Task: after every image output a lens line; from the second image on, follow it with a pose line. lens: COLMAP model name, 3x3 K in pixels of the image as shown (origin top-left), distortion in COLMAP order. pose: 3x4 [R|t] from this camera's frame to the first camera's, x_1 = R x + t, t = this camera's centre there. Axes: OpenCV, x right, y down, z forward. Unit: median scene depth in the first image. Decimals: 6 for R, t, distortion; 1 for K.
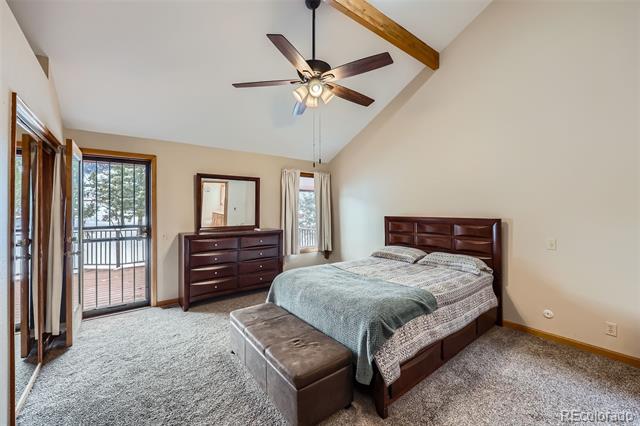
lens RADIAL K [[269.9, 0, 318.0], [0, 269.9, 208.7], [0, 0, 1]] dist [0.002401, 0.000005]
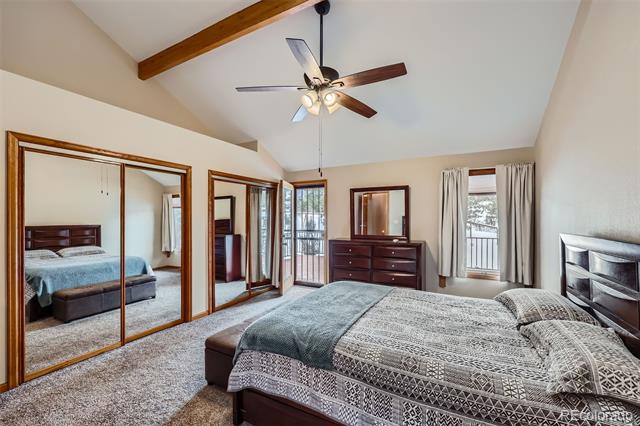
lens RADIAL K [[269.9, 0, 316.1], [0, 269.9, 218.3], [0, 0, 1]] dist [0.002401, 0.000005]
pose [[0.381759, -0.001152, -0.924261, 0.518241], [-0.001461, 0.999997, -0.001850, 0.000889], [0.924261, 0.002057, 0.381756, 0.358026]]
